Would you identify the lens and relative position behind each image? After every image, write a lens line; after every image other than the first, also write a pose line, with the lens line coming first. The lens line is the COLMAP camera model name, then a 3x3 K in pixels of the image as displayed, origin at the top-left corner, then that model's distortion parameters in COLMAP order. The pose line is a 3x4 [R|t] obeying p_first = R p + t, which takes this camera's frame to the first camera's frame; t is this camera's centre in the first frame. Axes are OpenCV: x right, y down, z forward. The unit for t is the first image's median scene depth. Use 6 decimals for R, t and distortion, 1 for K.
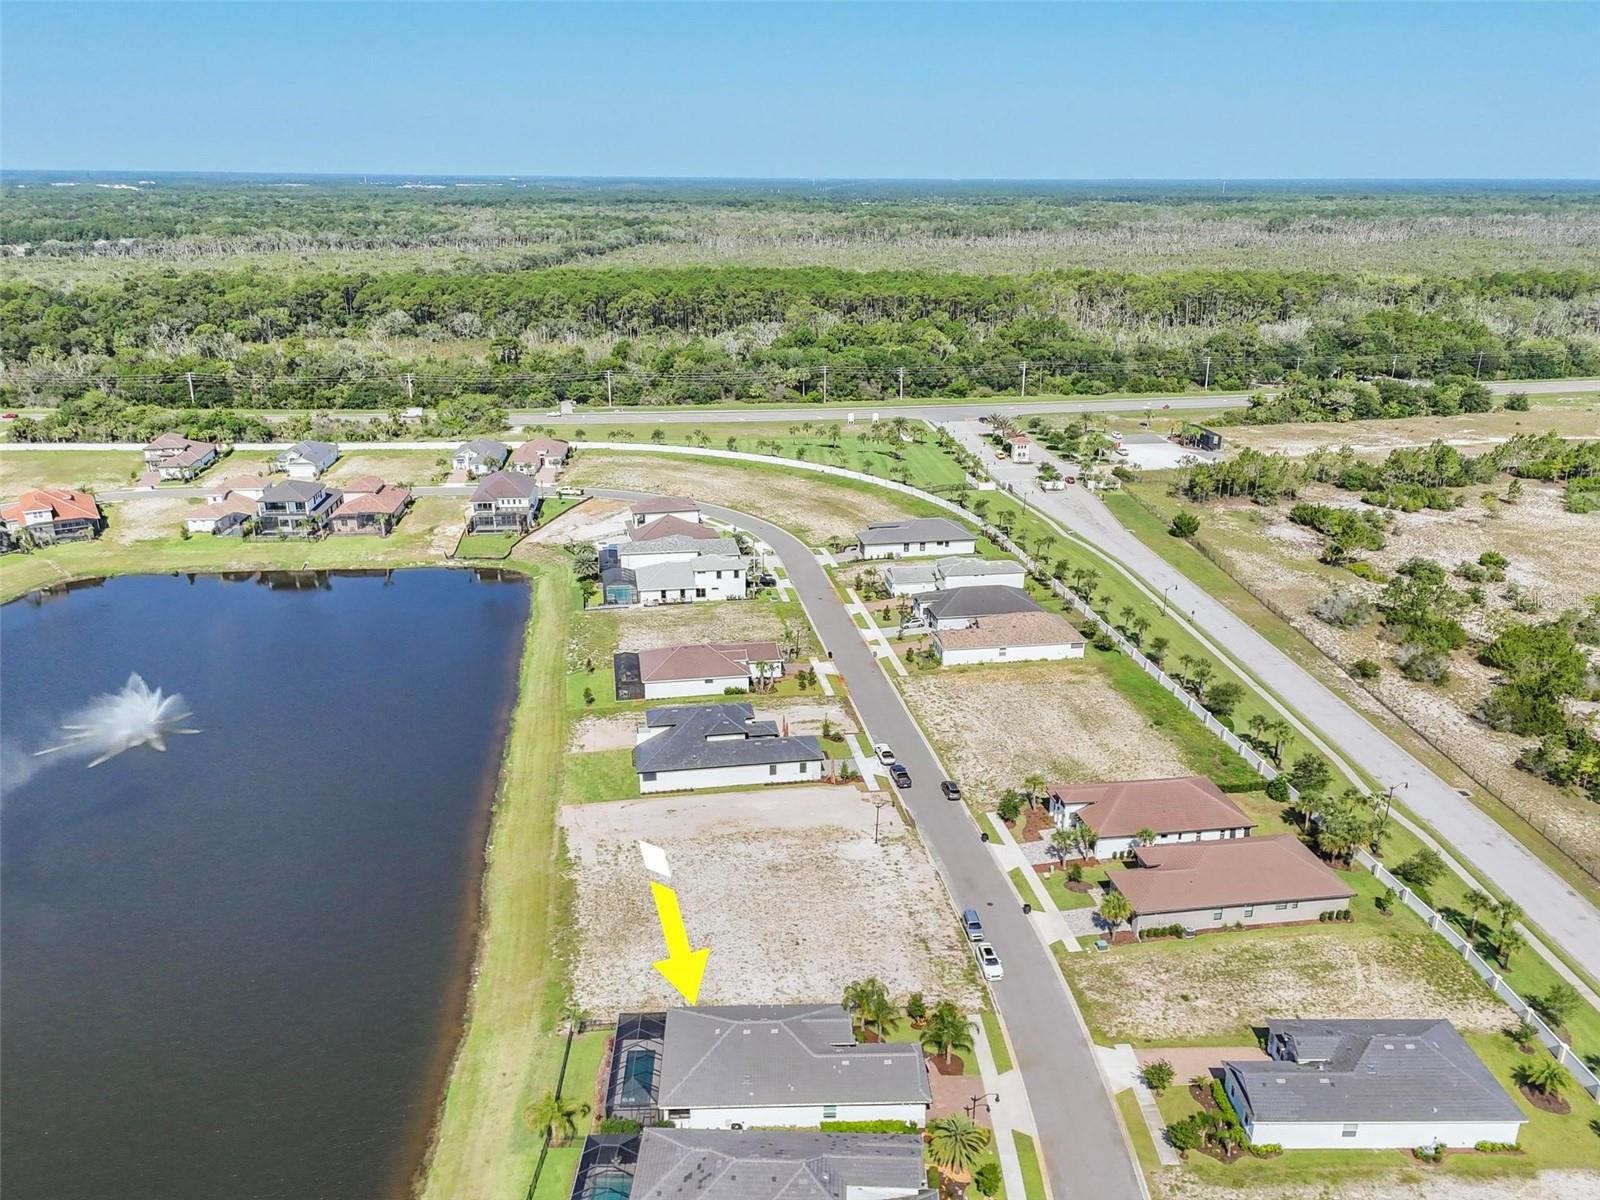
lens RADIAL K [[1220.1, 0, 800.0], [0, 1220.1, 600.0], [0, 0, 1]] dist [0.097418, -0.119826]
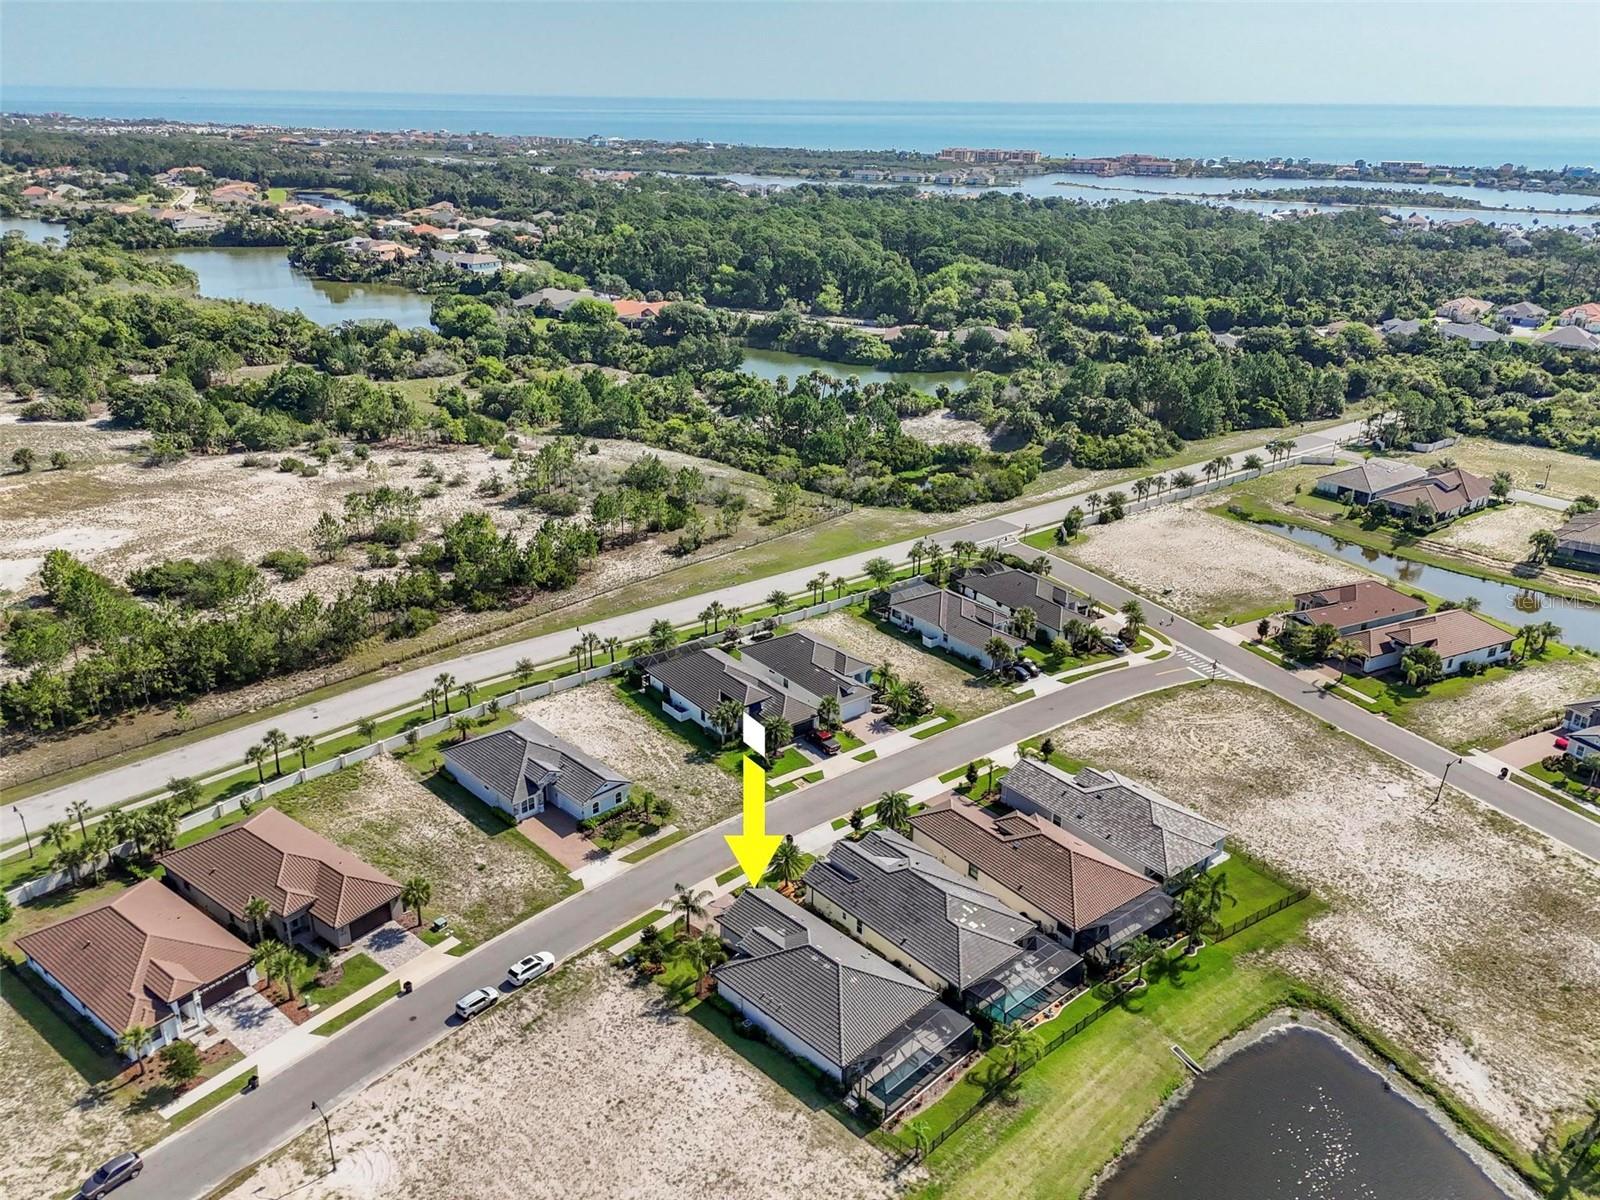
lens RADIAL K [[1223.1, 0, 800.0], [0, 1223.1, 600.0], [0, 0, 1]] dist [0.069641, -0.061509]
pose [[-0.681366, -0.290567, 0.671797, -0.319355], [0.223266, 0.791578, 0.568821, -0.249563], [-0.697060, 0.537564, -0.474481, 0.678797]]
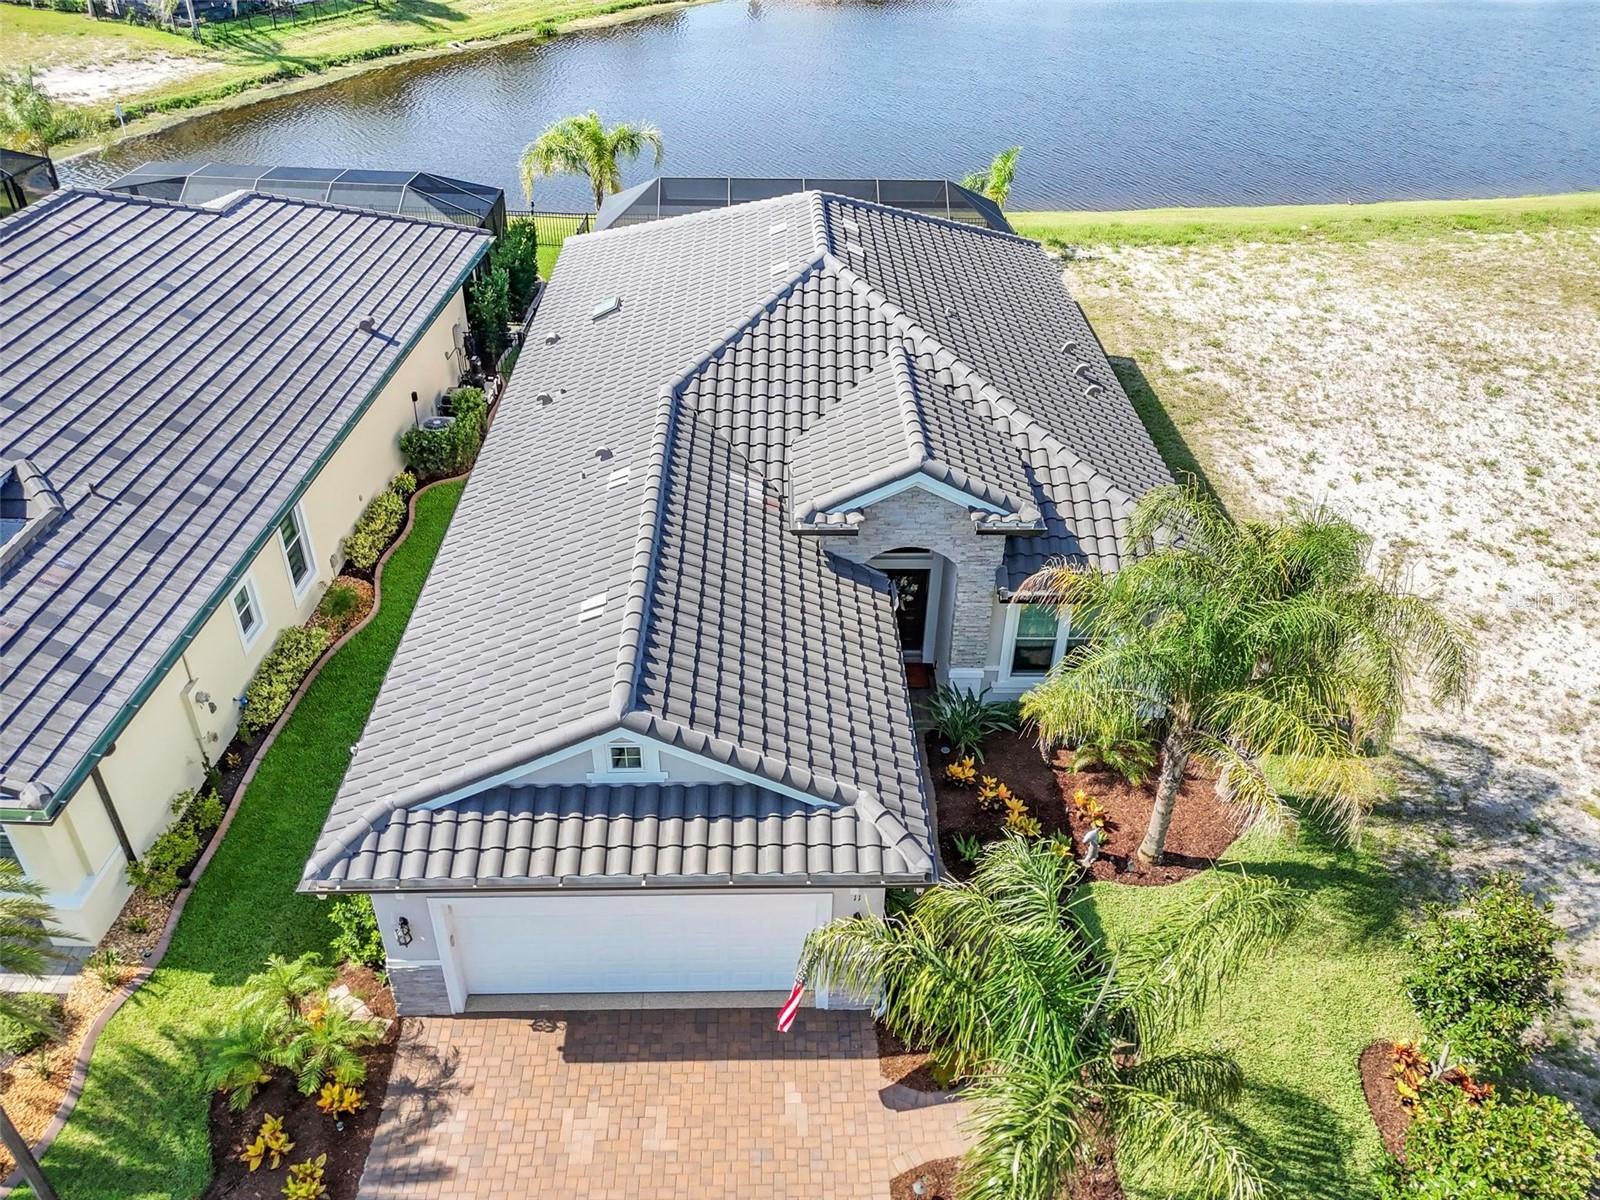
lens RADIAL K [[1223.1, 0, 800.0], [0, 1223.1, 600.0], [0, 0, 1]] dist [0.069641, -0.061509]
pose [[-0.012174, 0.561435, -0.827431, 0.098411], [-0.341813, 0.775307, 0.531097, 0.138710], [0.939689, 0.289292, 0.182467, 0.490803]]
